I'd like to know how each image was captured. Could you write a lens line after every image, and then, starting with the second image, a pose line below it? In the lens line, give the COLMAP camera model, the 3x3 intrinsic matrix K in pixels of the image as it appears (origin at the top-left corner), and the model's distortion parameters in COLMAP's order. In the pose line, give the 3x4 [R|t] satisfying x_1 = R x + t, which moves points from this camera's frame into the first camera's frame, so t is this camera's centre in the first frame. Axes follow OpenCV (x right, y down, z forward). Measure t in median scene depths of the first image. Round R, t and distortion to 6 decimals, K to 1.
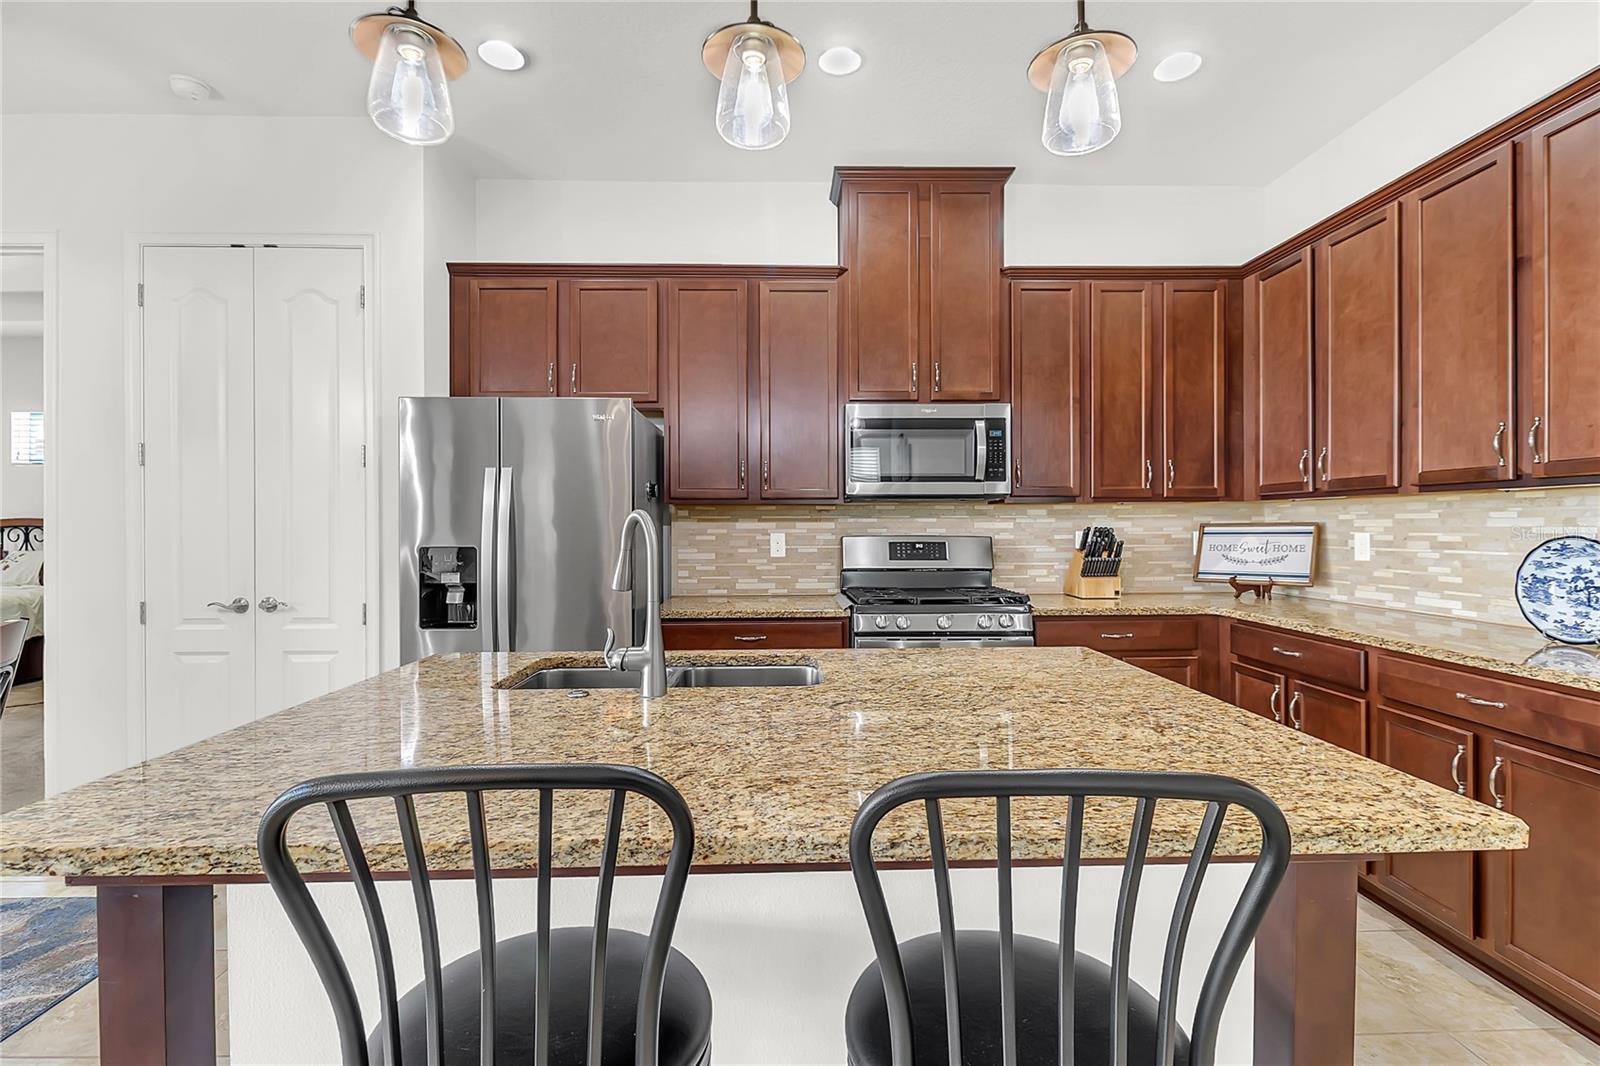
lens RADIAL K [[743.0, 0, 800.5], [0, 743.0, 524.5], [0, 0, 1]] dist [0.011118, -0.000092]
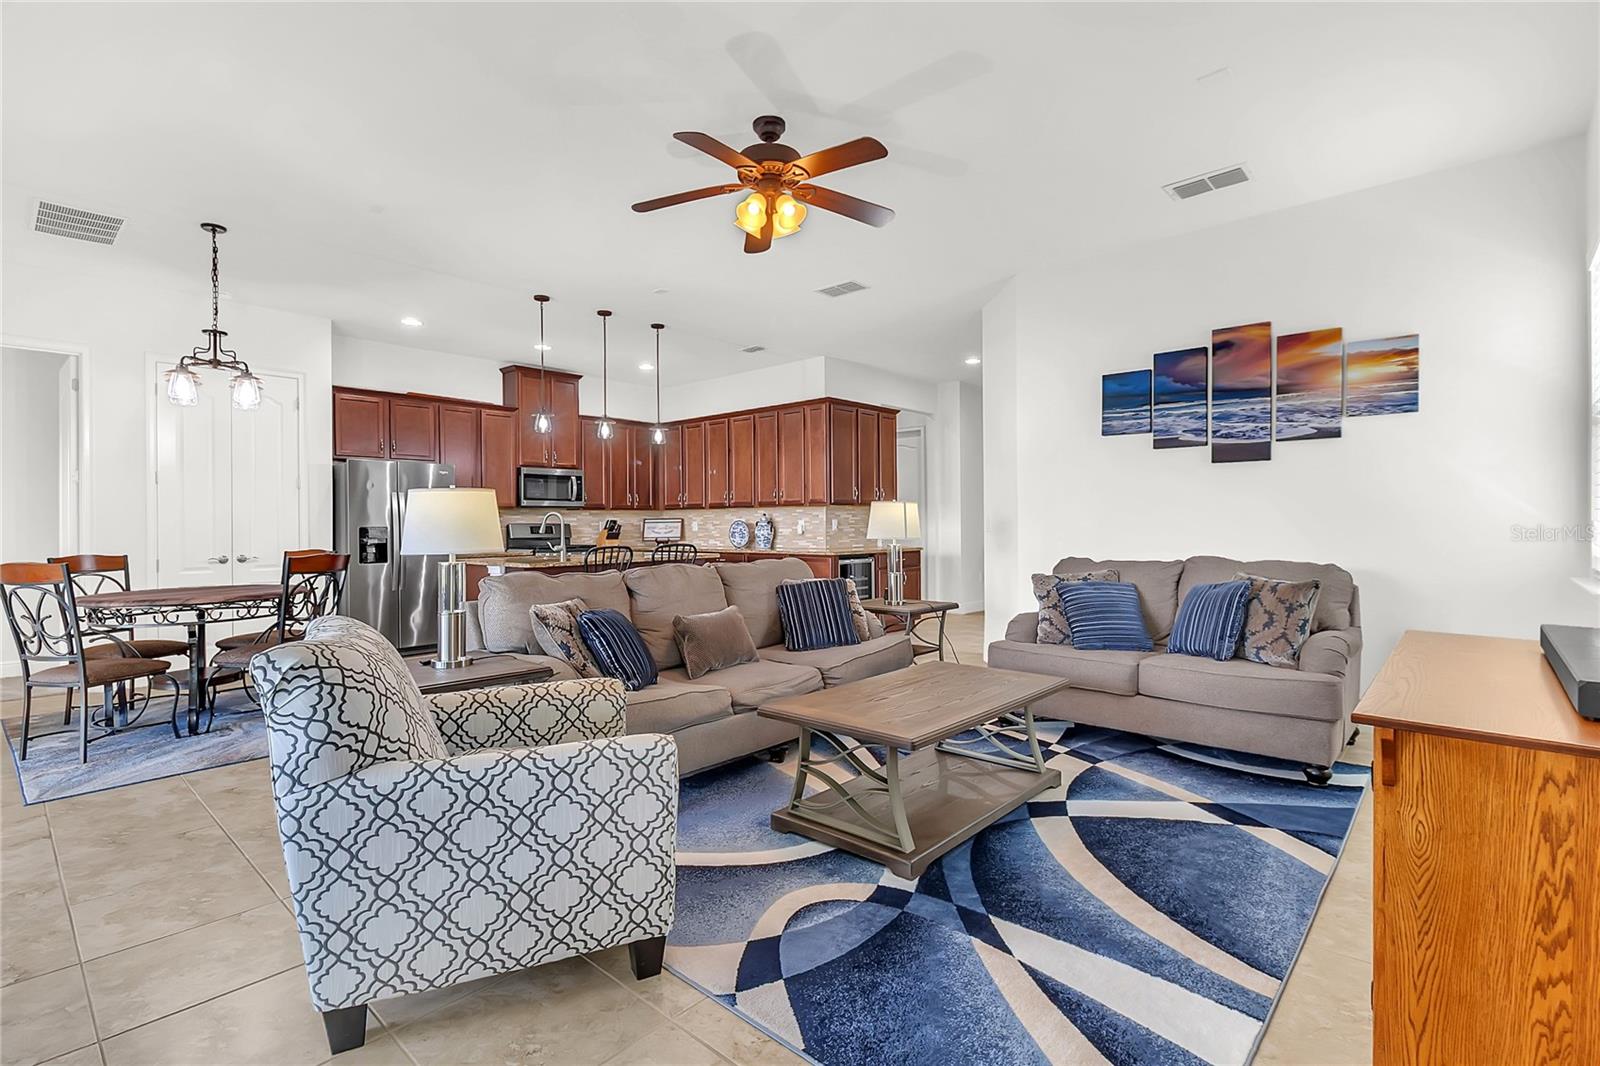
lens RADIAL K [[739.9, 0, 801.9], [0, 739.9, 525.8], [0, 0, 1]] dist [0.003040, -0.004410]
pose [[0.690016, -0.003602, 0.723785, -1.031199], [0.005212, 0.999986, 0.000008, 0.028774], [-0.723775, 0.003766, 0.690026, -1.272108]]
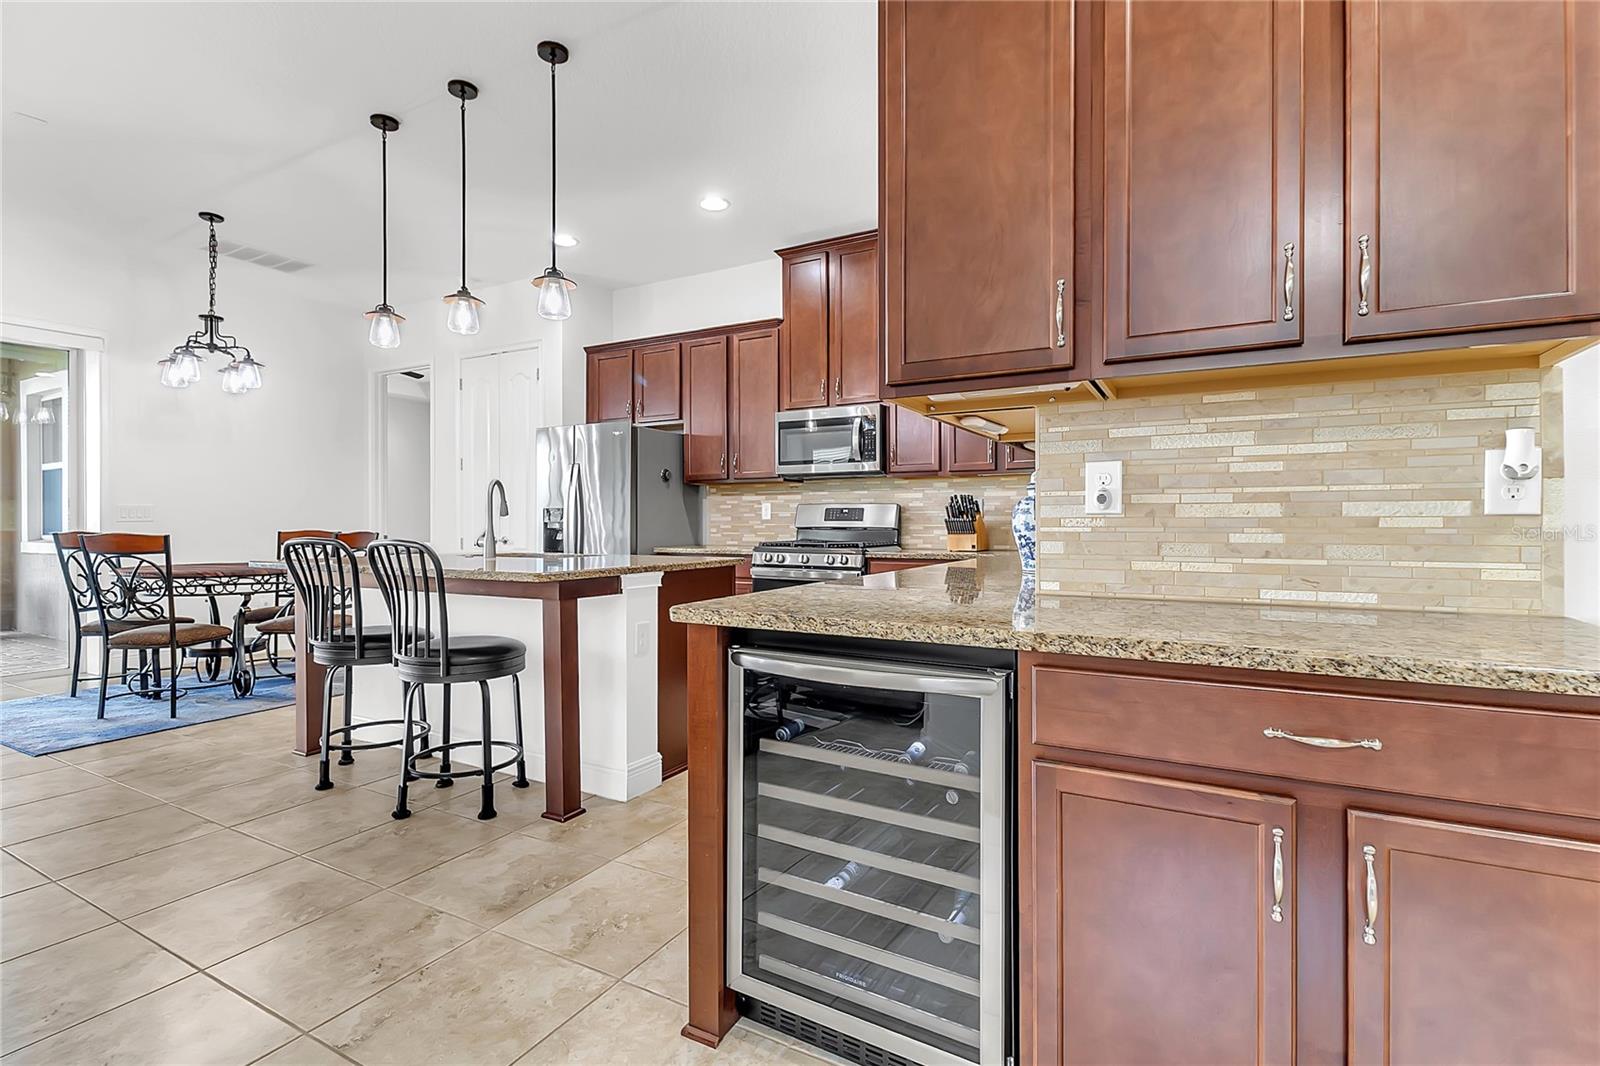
lens RADIAL K [[749.0, 0, 804.1], [0, 749.0, 526.1], [0, 0, 1]] dist [0.017829, -0.011403]
pose [[0.859835, 0.006720, -0.510527, 0.871784], [-0.002721, 0.999959, 0.008579, 0.049371], [0.510564, -0.005987, 0.859819, -0.245101]]
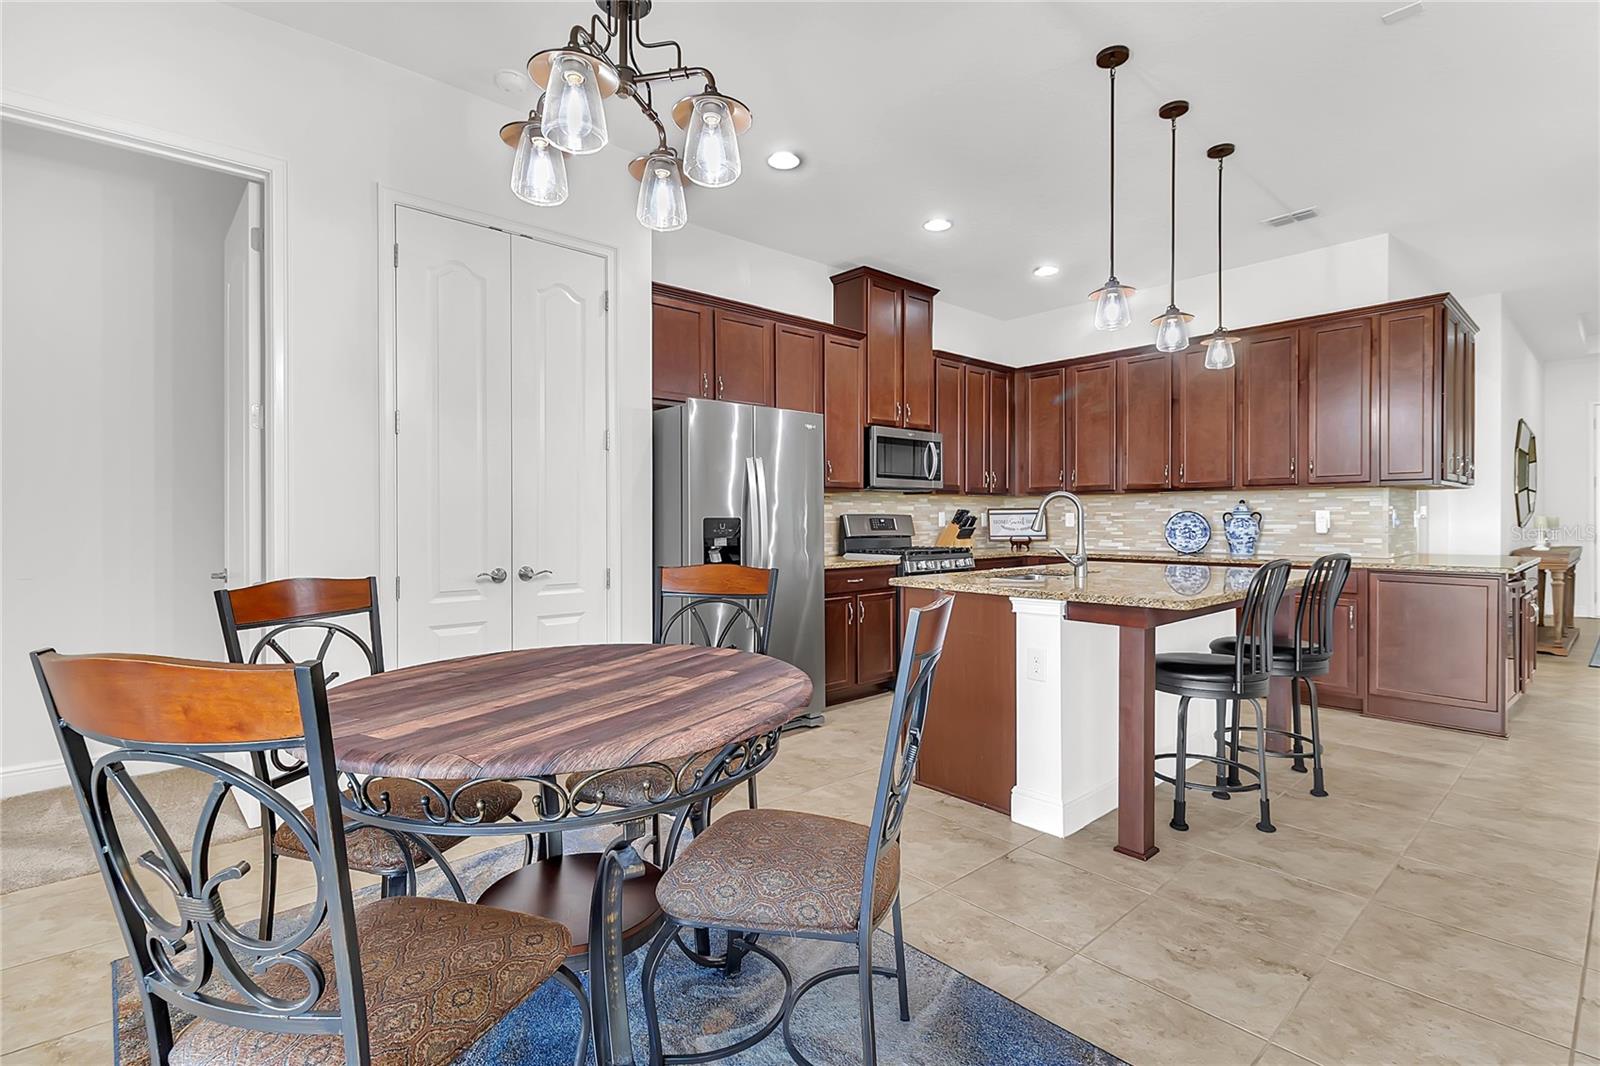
lens RADIAL K [[739.9, 0, 801.9], [0, 739.9, 525.8], [0, 0, 1]] dist [0.003040, -0.004410]
pose [[0.765371, -0.004904, 0.643570, -1.026398], [-0.001306, 0.999957, 0.009172, 0.027428], [-0.643588, -0.007860, 0.765332, -0.057108]]
